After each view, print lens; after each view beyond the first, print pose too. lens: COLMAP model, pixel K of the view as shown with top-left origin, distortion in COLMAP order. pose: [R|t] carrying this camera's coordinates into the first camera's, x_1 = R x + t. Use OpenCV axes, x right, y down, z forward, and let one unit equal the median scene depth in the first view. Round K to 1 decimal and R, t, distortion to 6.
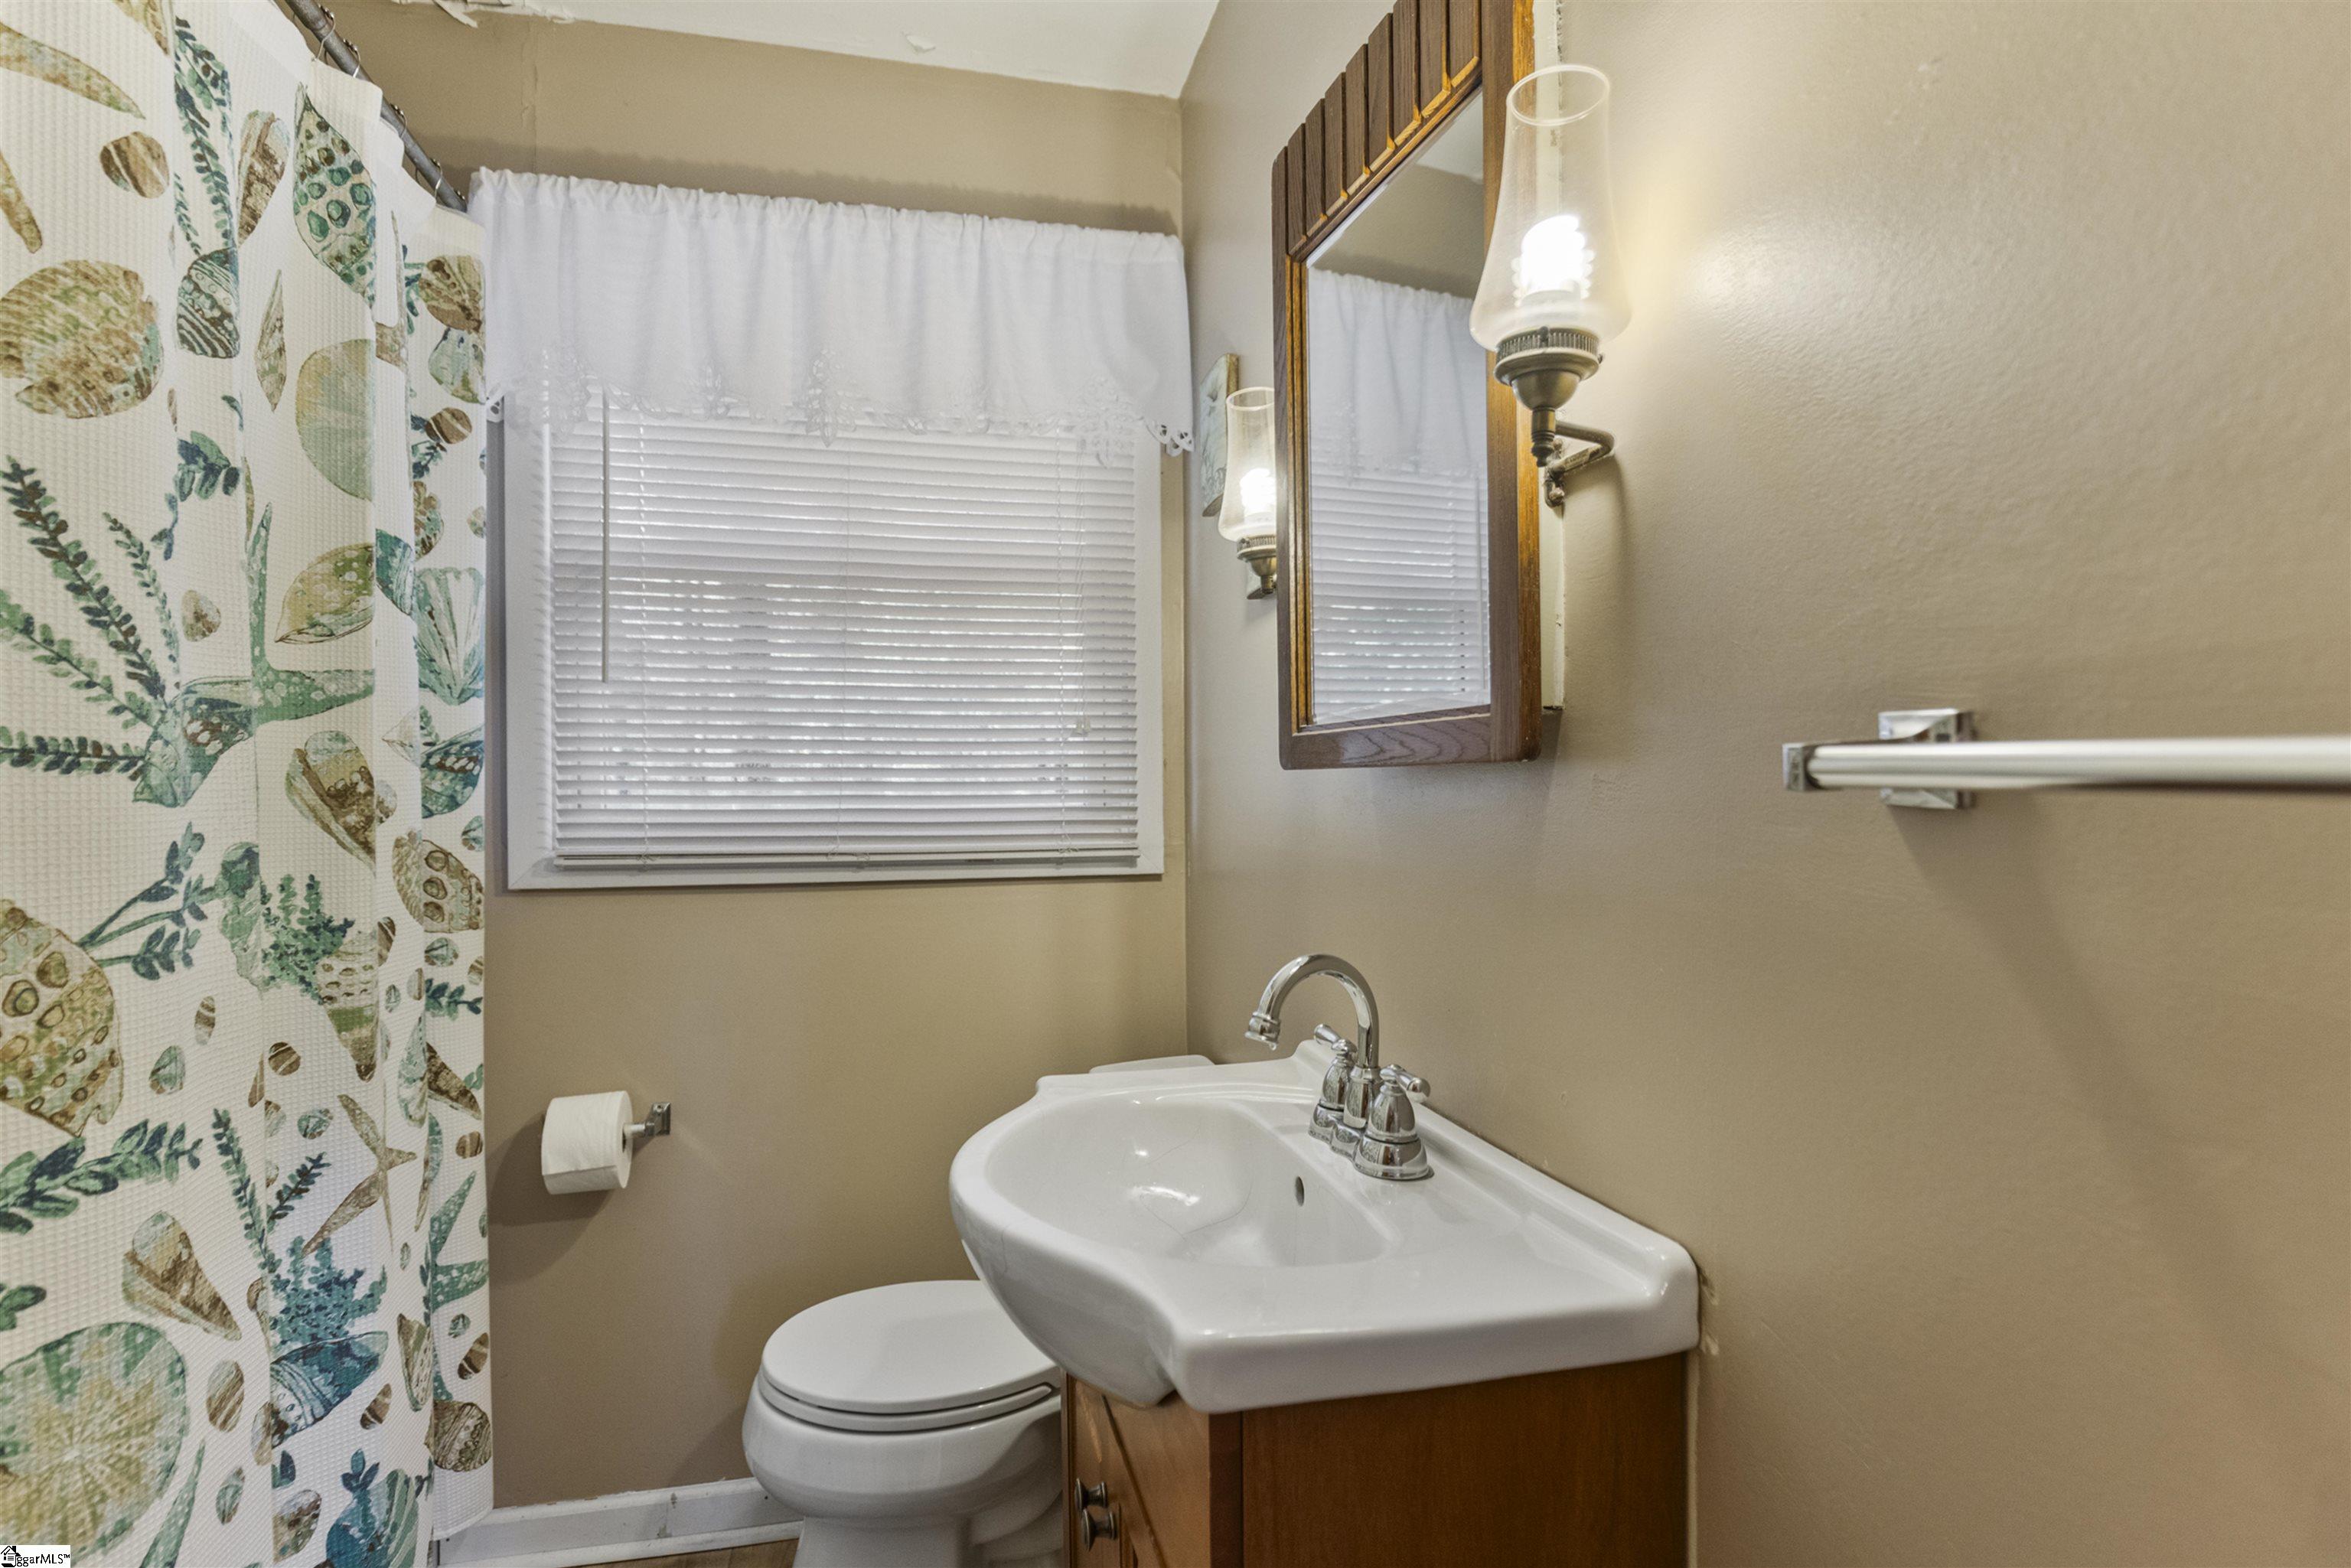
lens RADIAL K [[1176.5, 0, 1179.4], [0, 1176.5, 791.6], [0, 0, 1]] dist [0.000894, 0.000061]
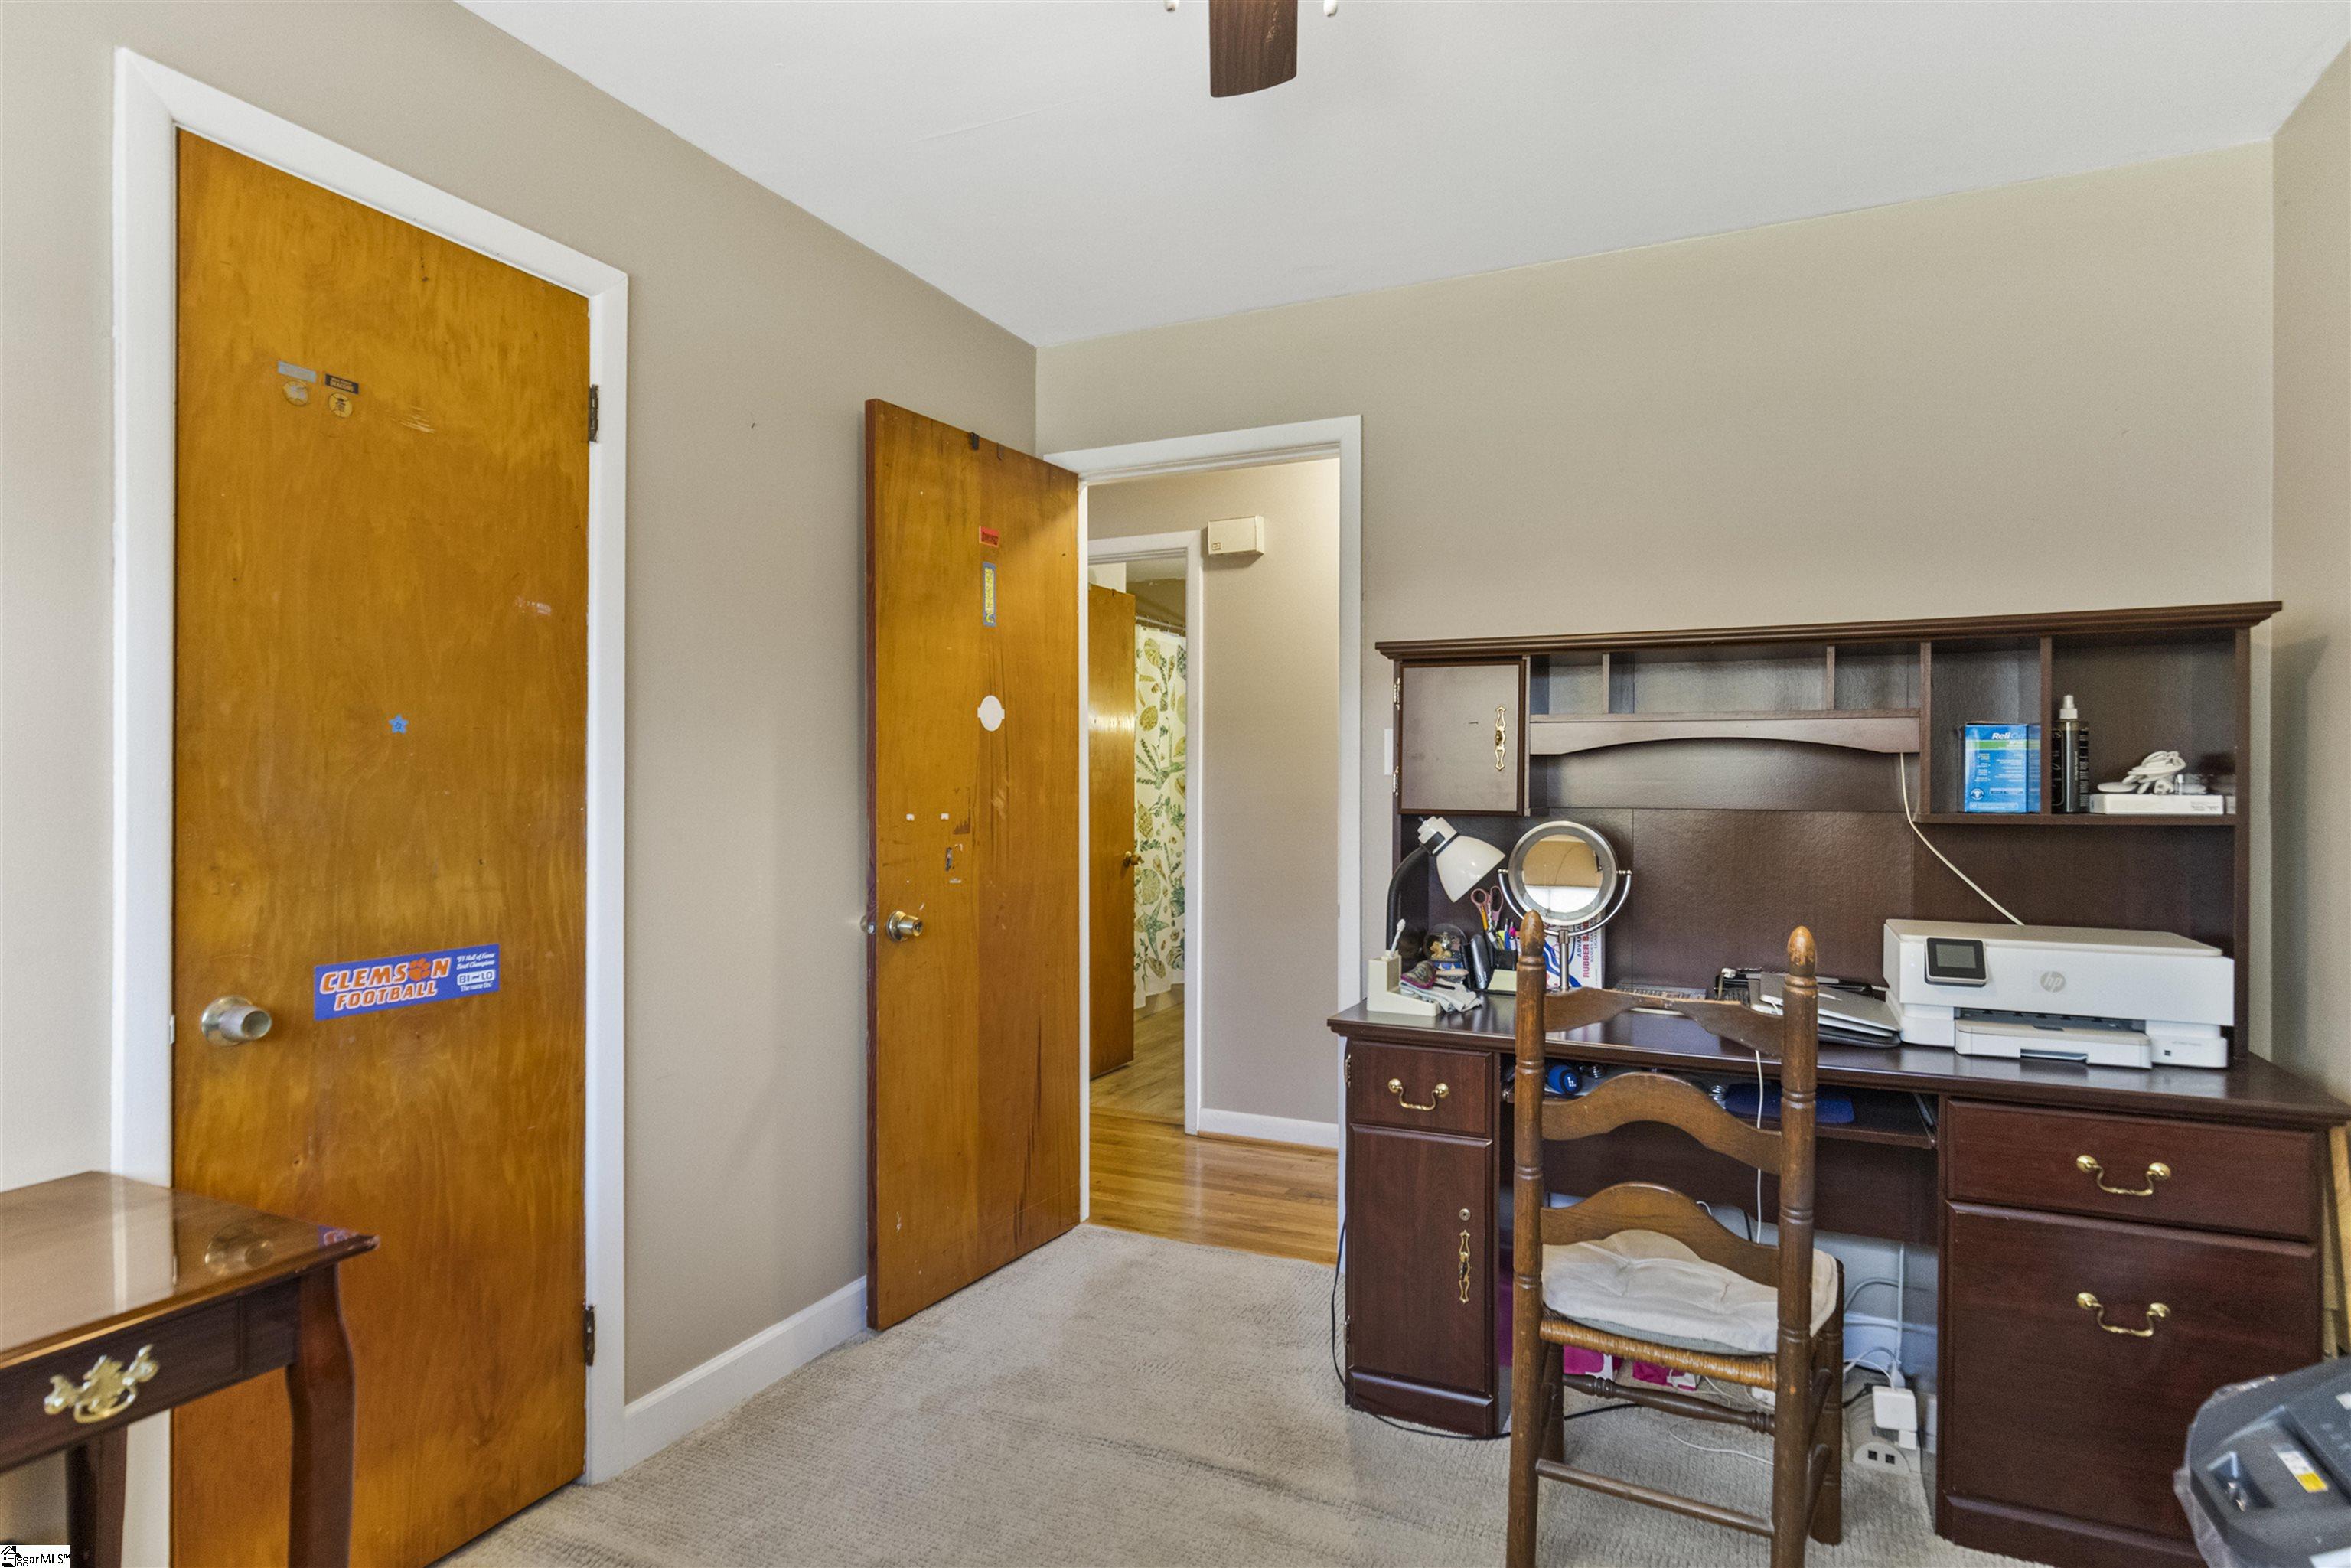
lens RADIAL K [[1257.6, 0, 1173.9], [0, 1257.6, 783.6], [0, 0, 1]] dist [0.015094, 0.000158]
pose [[0.785052, 0.008233, -0.619375, 3.043673], [-0.007940, 0.999963, 0.003229, -0.037782], [0.619379, 0.002383, 0.785089, -3.821765]]
